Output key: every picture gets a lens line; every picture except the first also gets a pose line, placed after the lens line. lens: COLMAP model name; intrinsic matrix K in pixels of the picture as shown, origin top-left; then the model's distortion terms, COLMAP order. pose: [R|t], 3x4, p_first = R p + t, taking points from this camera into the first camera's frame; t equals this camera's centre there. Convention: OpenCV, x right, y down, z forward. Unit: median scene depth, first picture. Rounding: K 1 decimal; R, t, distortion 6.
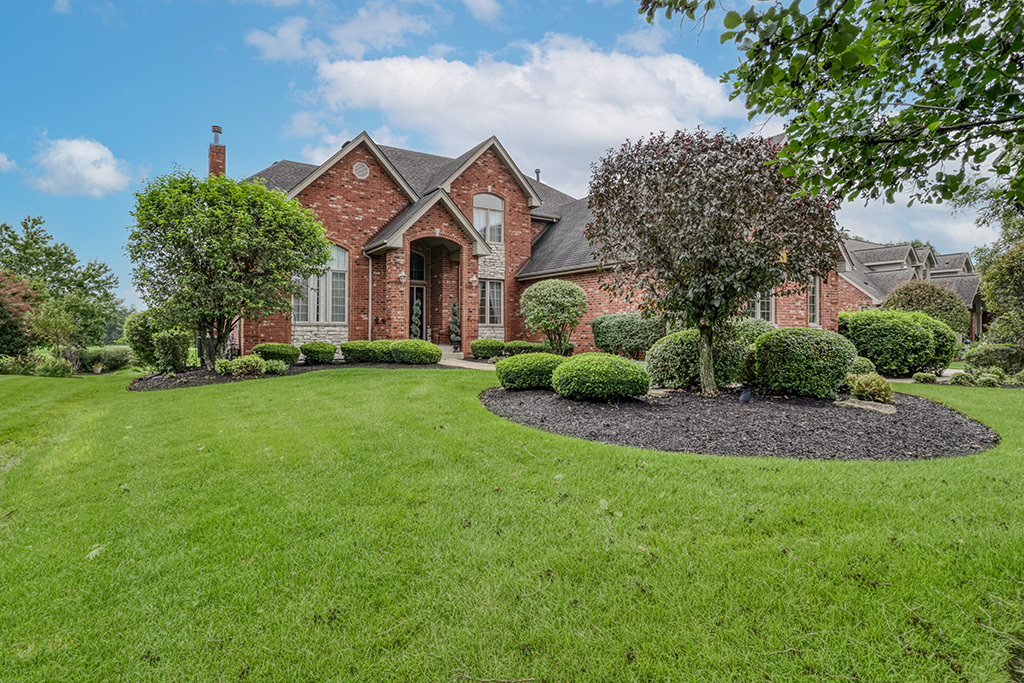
lens RADIAL K [[557.1, 0, 515.3], [0, 557.1, 341.1], [0, 0, 1]] dist [0.006511, -0.001146]
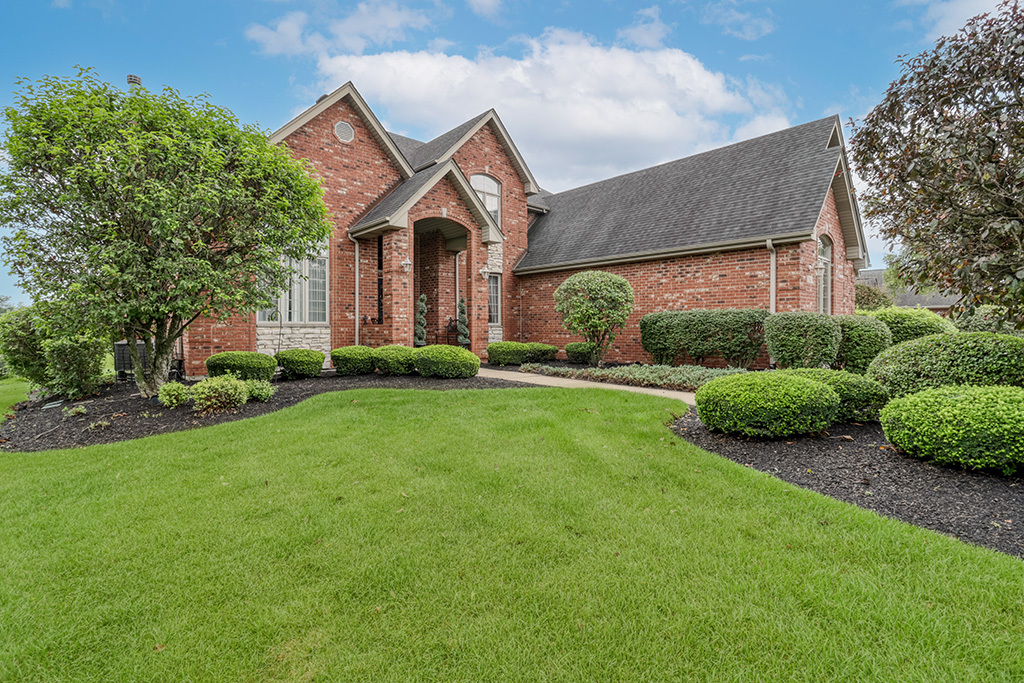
lens RADIAL K [[480.8, 0, 508.4], [0, 480.8, 338.2], [0, 0, 1]] dist [0.000426, 0.001694]
pose [[0.982115, -0.010041, 0.188016, -0.185683], [0.009292, 0.999945, 0.004865, -0.012334], [-0.188054, -0.003031, 0.982154, 0.290969]]
